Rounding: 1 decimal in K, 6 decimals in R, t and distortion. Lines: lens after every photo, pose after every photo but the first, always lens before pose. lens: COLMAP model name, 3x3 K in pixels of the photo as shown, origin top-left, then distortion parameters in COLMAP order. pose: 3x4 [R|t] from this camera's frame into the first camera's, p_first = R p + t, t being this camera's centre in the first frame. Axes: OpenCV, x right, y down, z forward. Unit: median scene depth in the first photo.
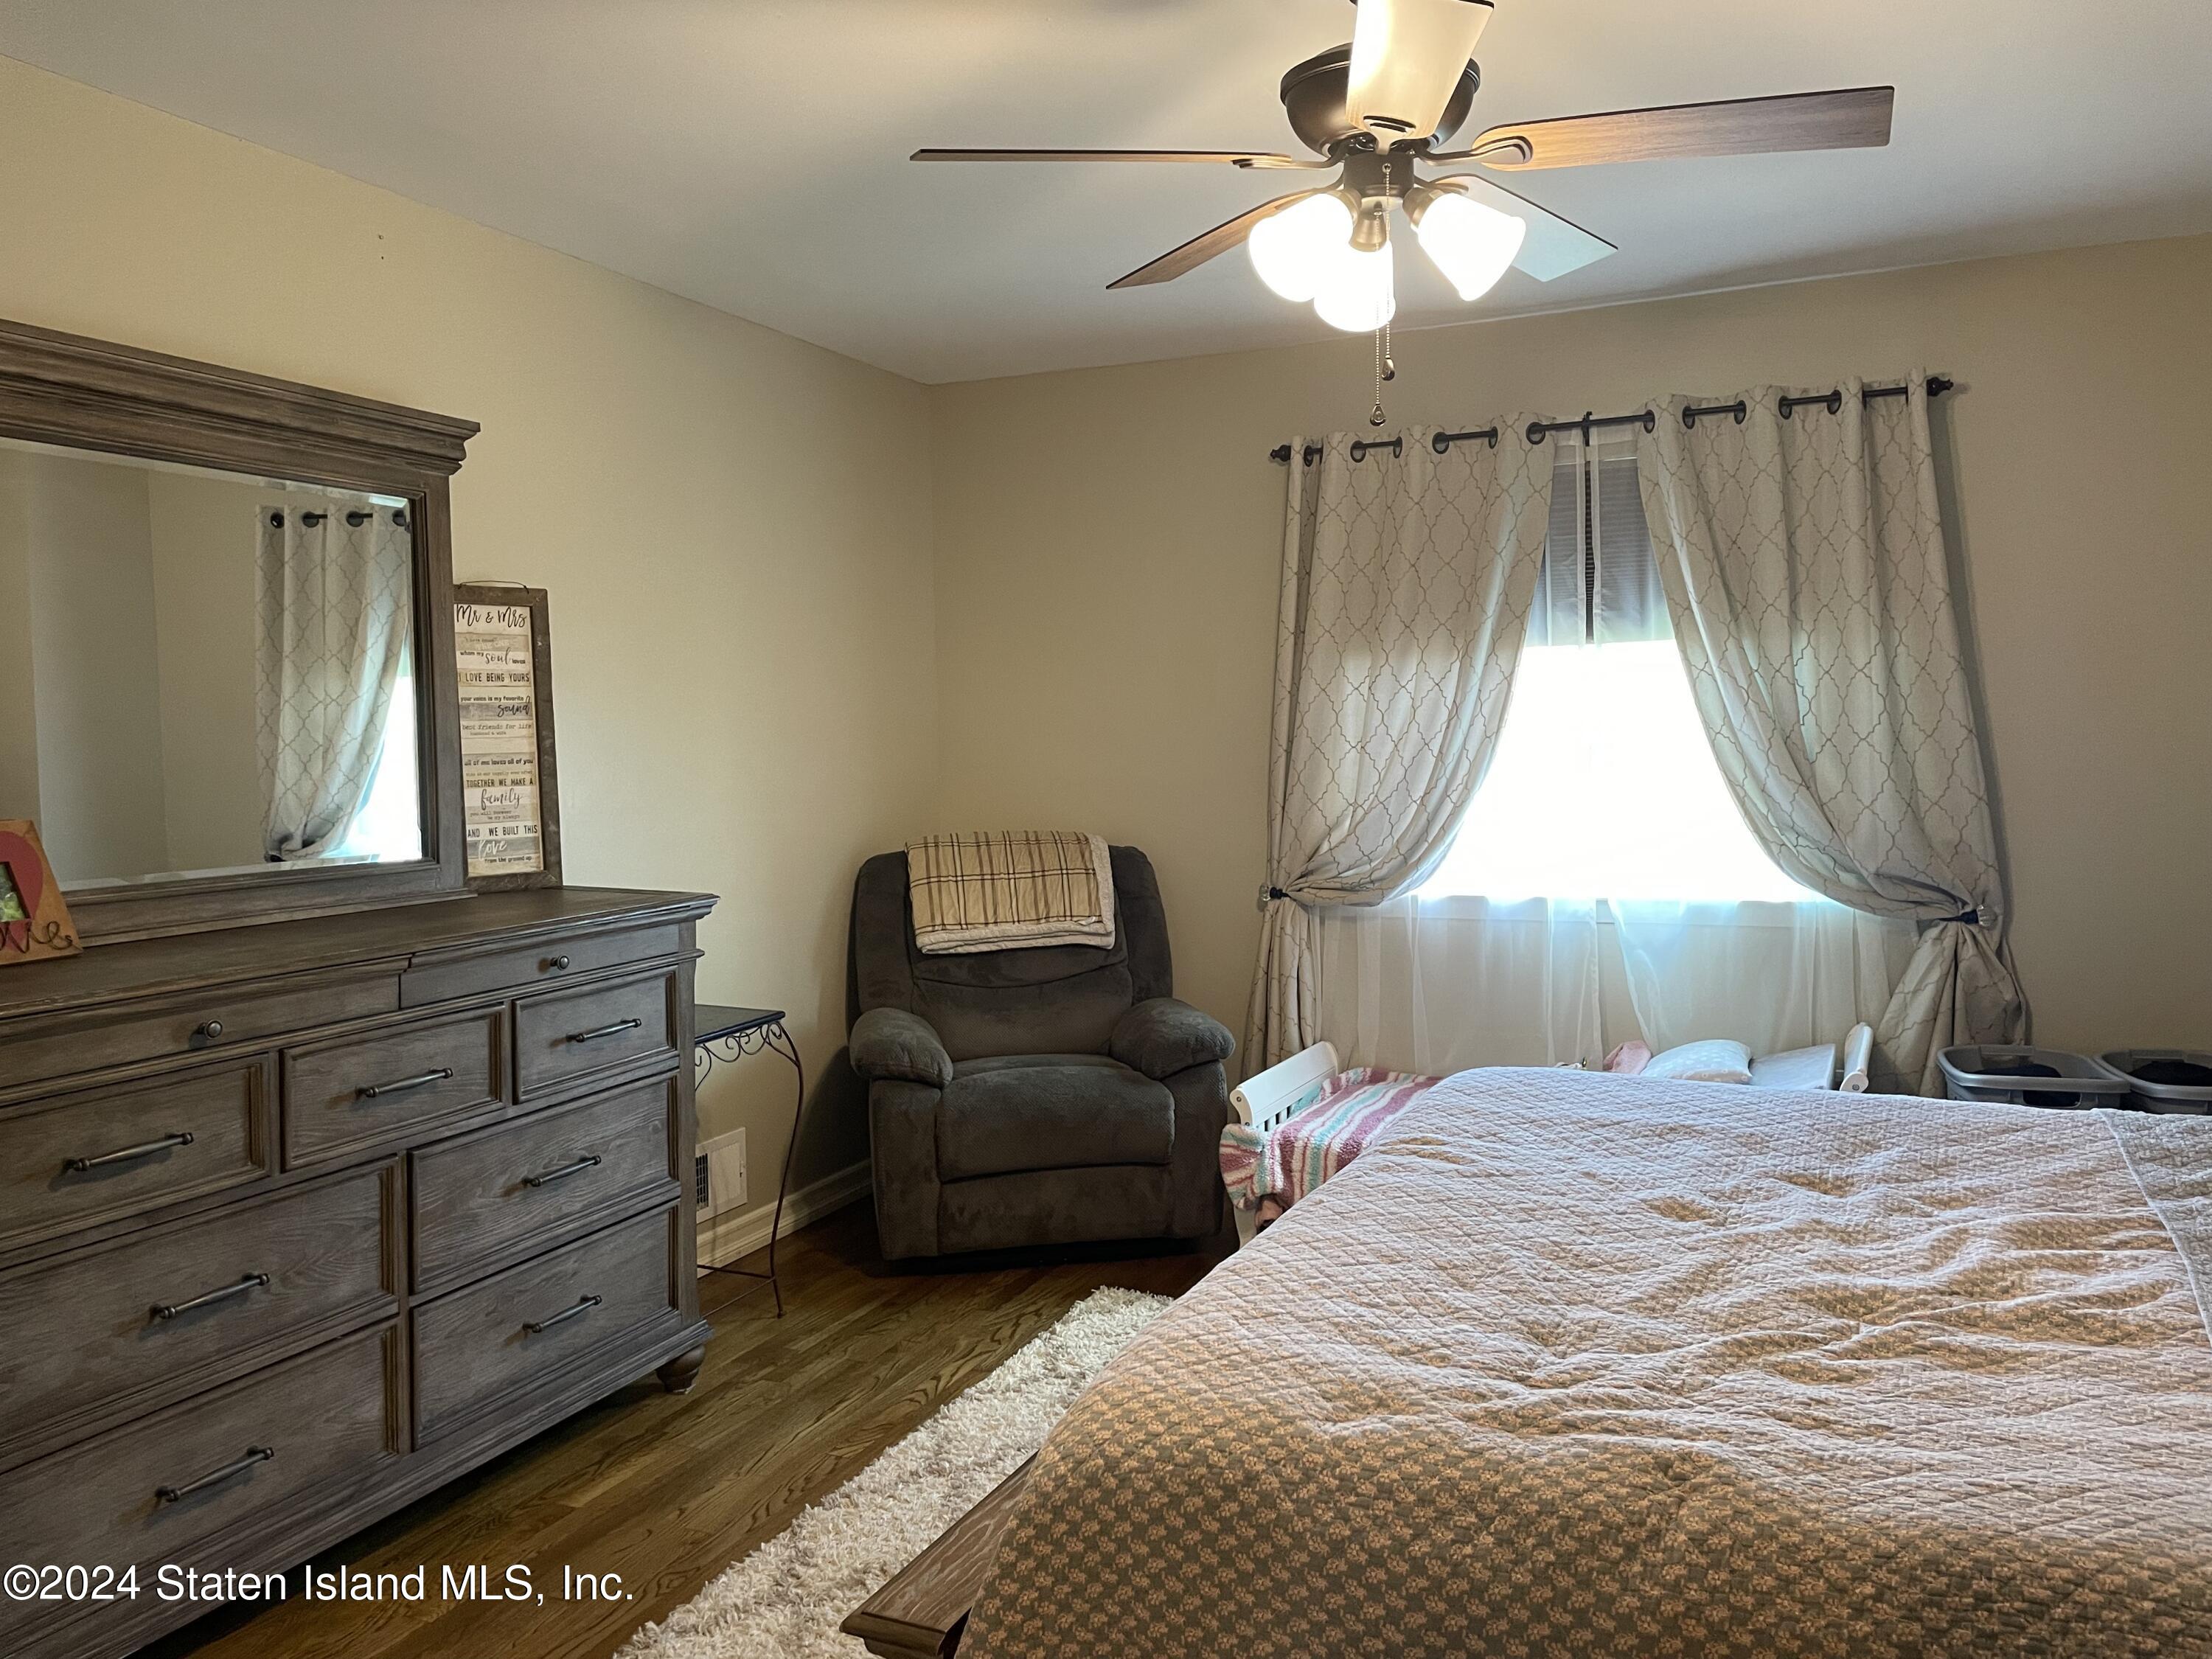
lens RADIAL K [[1683.0, 0, 1101.1], [0, 1683.0, 825.1], [0, 0, 1]] dist [0.091730, -0.121227]
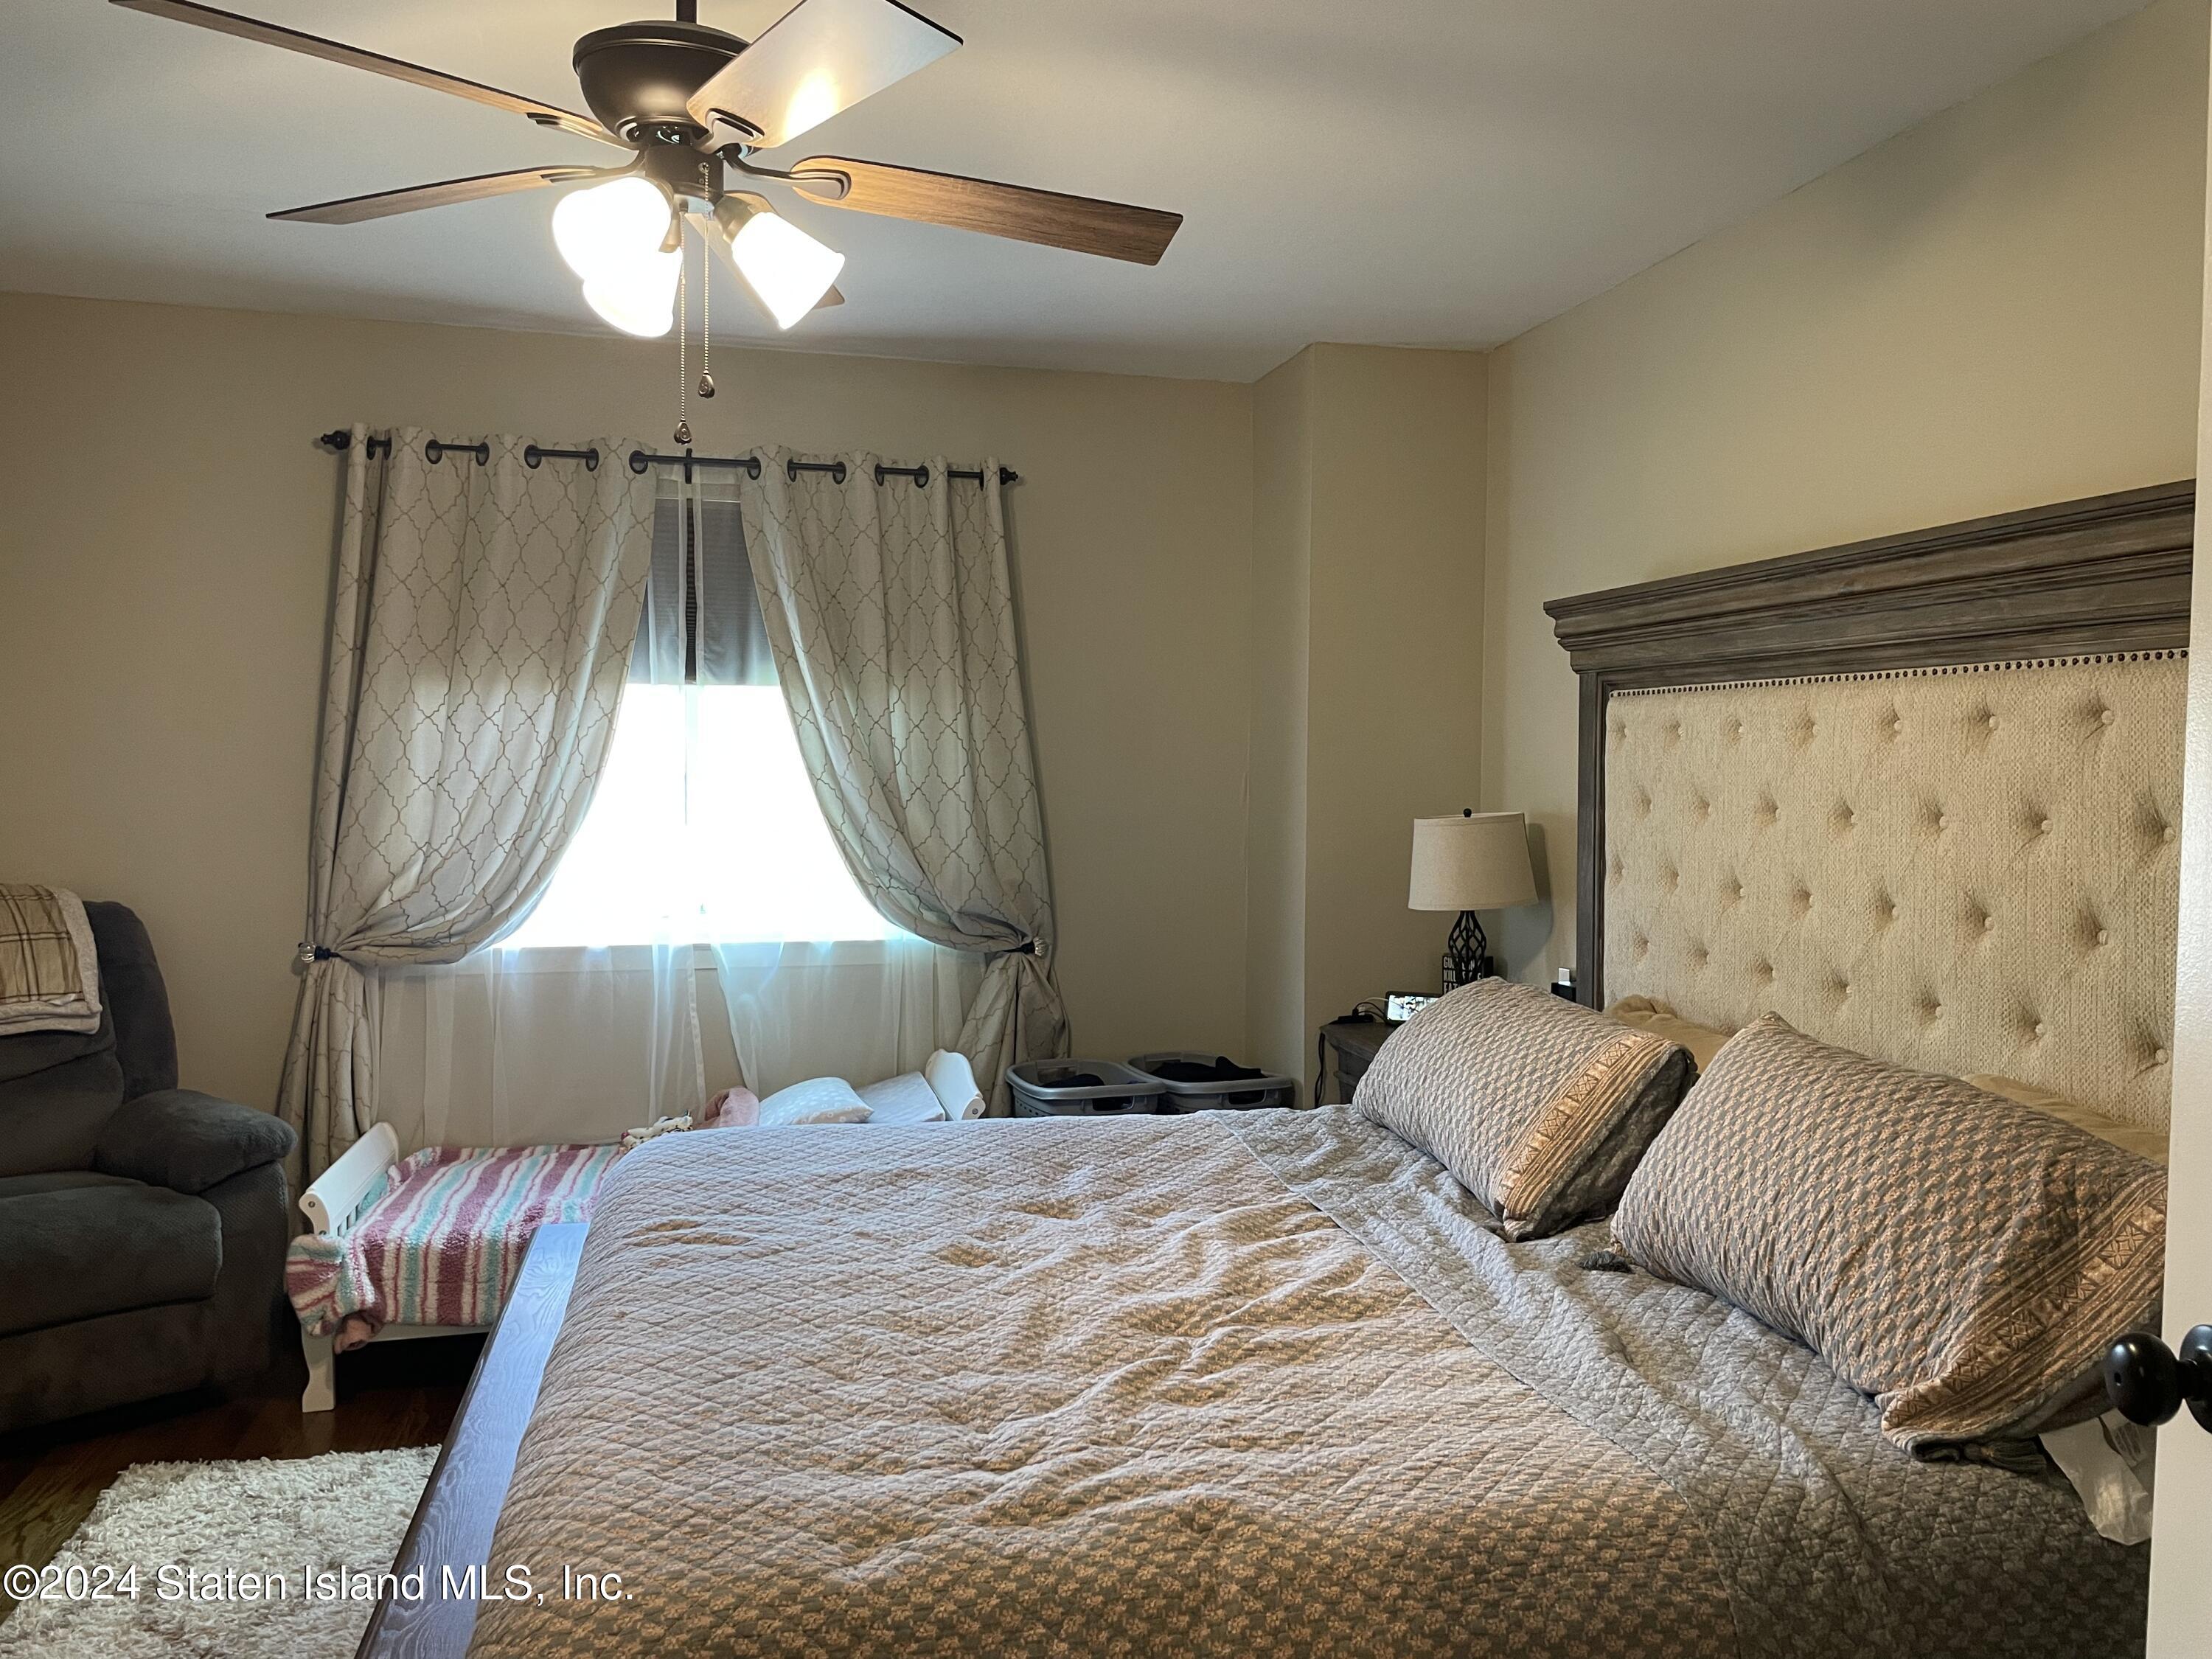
lens RADIAL K [[1683.0, 0, 1118.8], [0, 1683.0, 817.8], [0, 0, 1]] dist [0.091730, -0.121227]
pose [[0.785919, 0.007645, 0.618283, -0.134026], [0.006151, 0.999777, -0.020181, -0.009393], [-0.618299, 0.019664, 0.785697, 0.088225]]
